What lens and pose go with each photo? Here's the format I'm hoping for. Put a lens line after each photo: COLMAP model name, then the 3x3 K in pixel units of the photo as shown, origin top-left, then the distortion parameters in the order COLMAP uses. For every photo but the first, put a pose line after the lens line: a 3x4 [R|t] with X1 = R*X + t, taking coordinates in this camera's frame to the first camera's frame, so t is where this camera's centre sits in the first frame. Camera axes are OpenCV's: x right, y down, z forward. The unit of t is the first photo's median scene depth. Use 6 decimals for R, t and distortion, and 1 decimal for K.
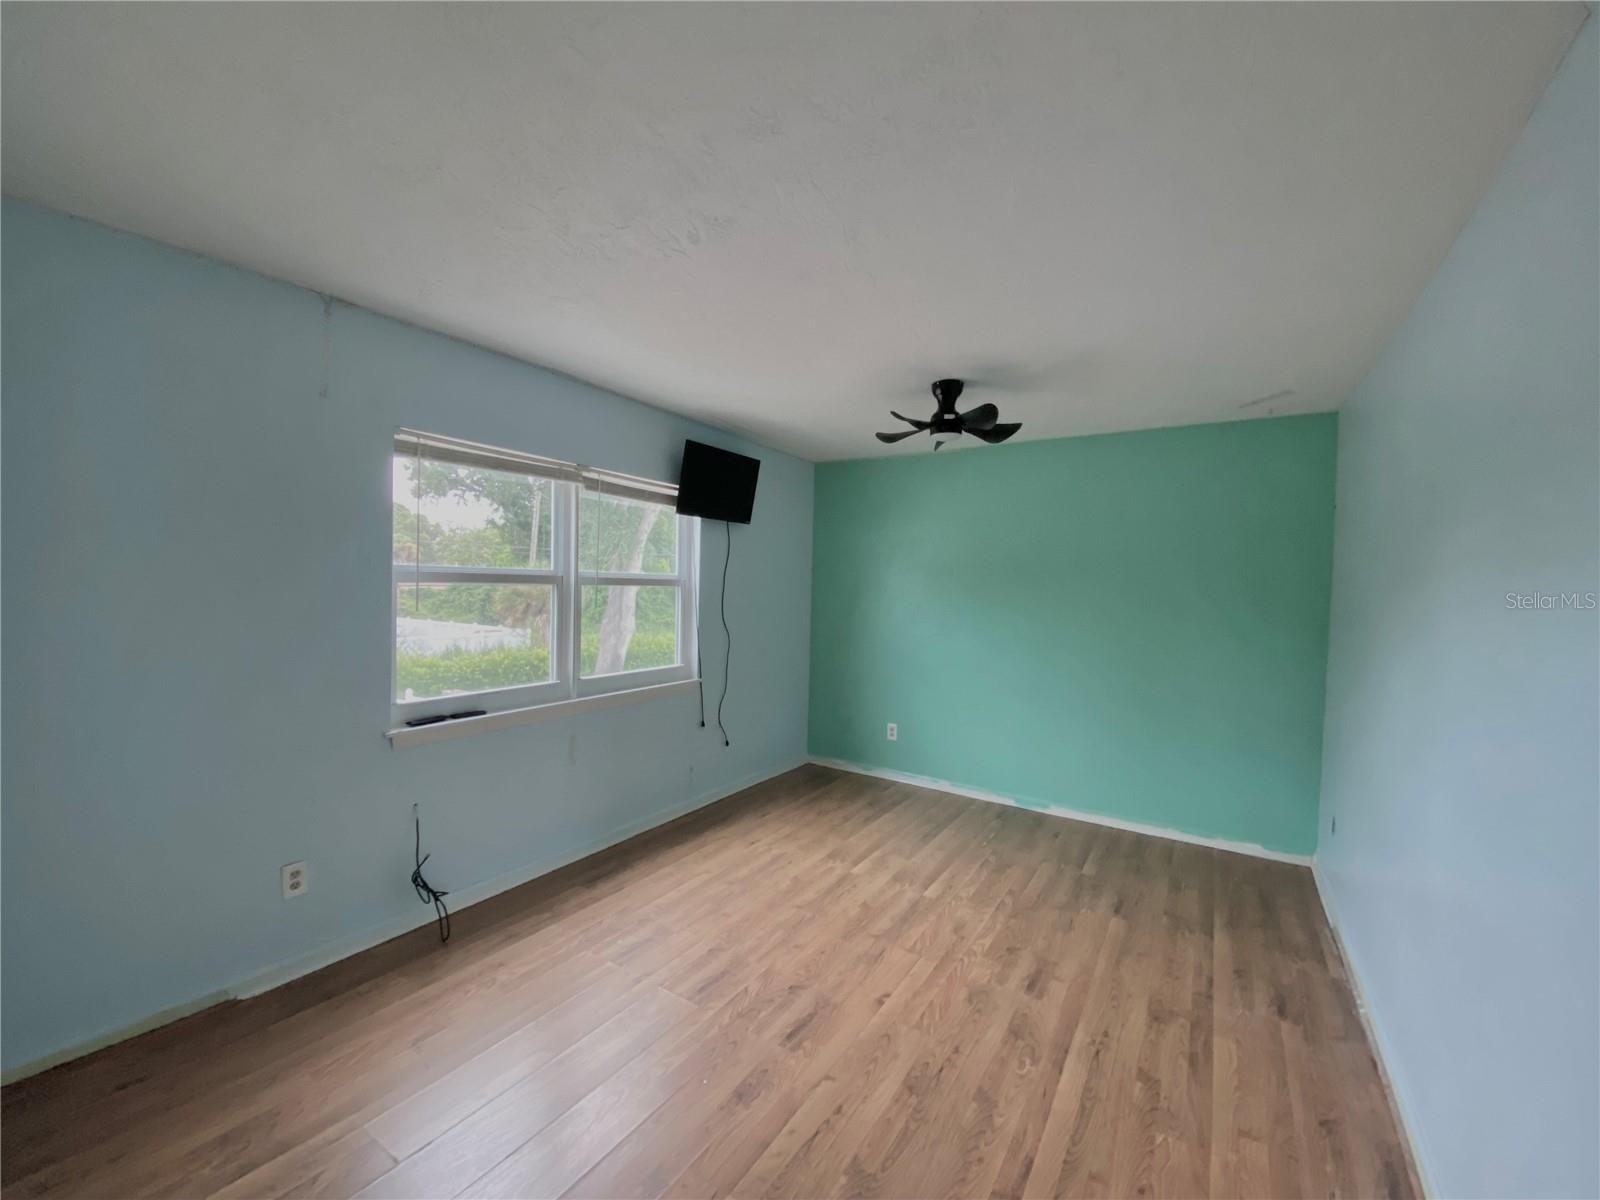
lens RADIAL K [[650.8, 0, 792.8], [0, 650.8, 600.2], [0, 0, 1]] dist [0.031375, -0.023018]
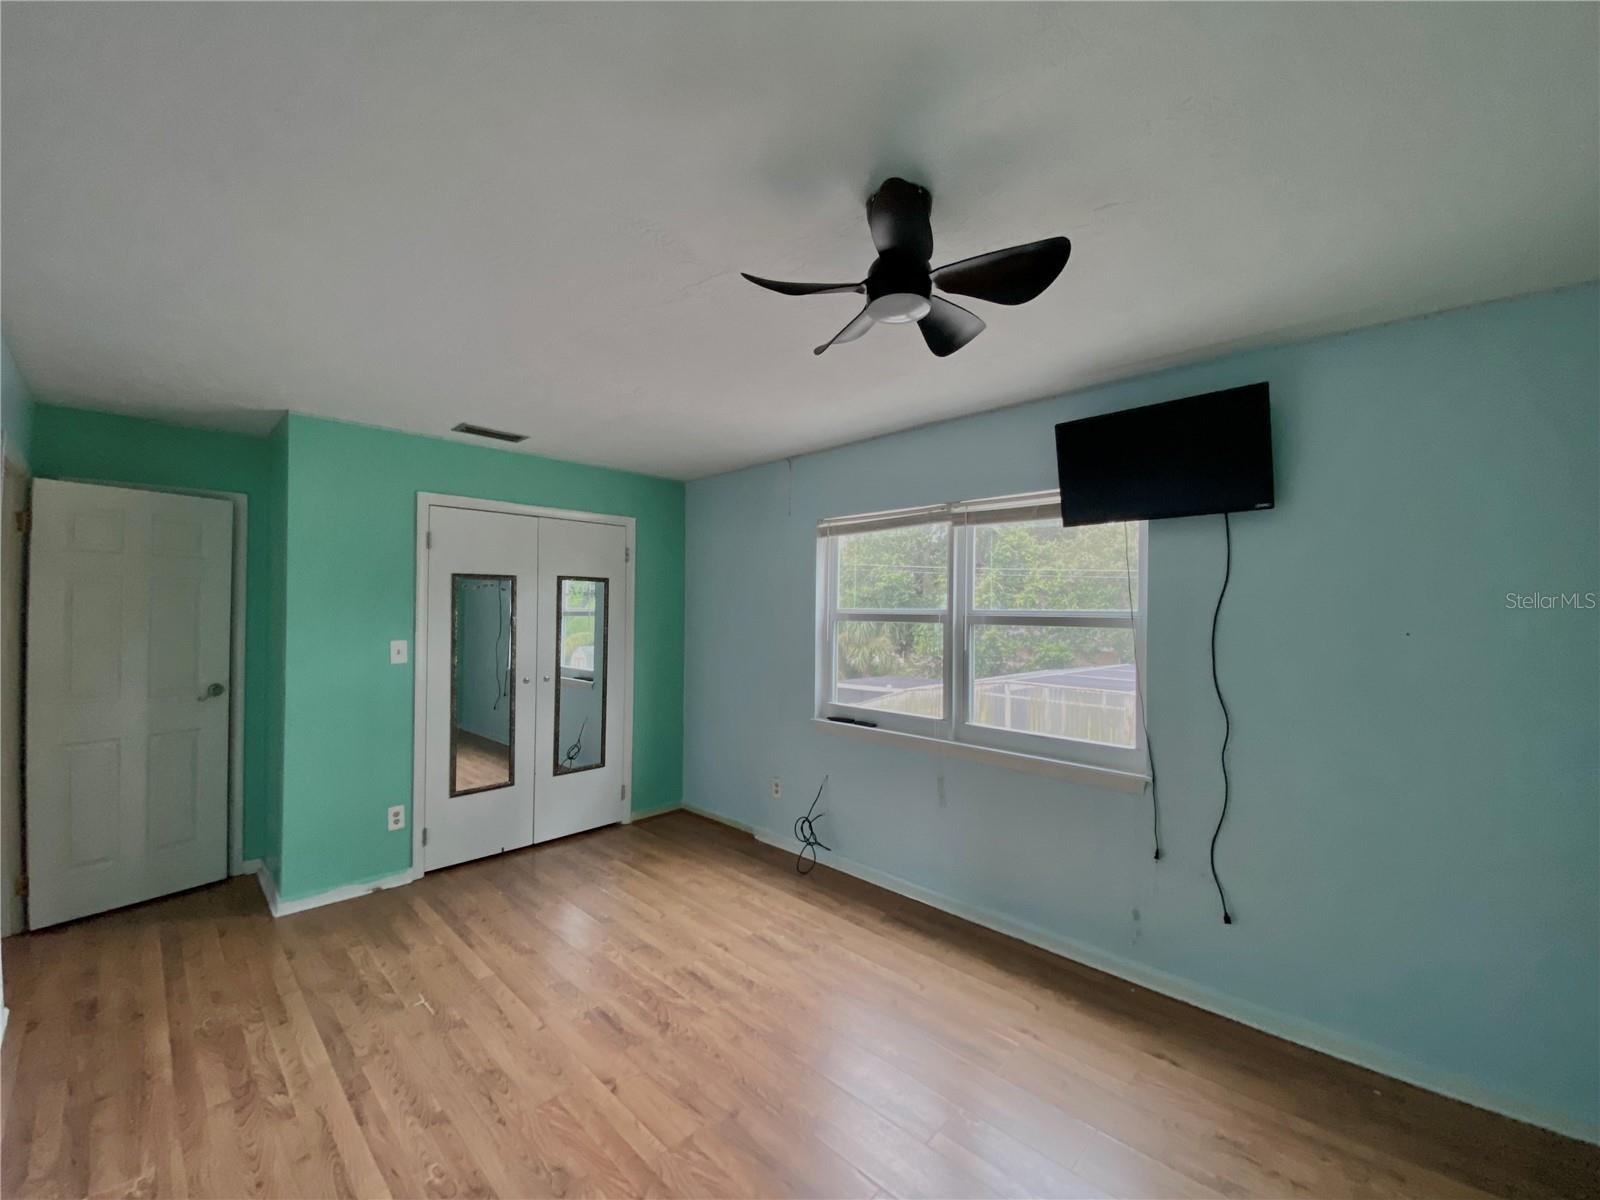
lens RADIAL K [[650.8, 0, 792.8], [0, 650.8, 600.2], [0, 0, 1]] dist [0.031375, -0.023018]
pose [[-0.206114, -0.042952, -0.977585, 0.926955], [-0.042097, 0.998500, -0.034995, -0.020460], [0.977622, 0.033941, -0.207613, 1.327608]]
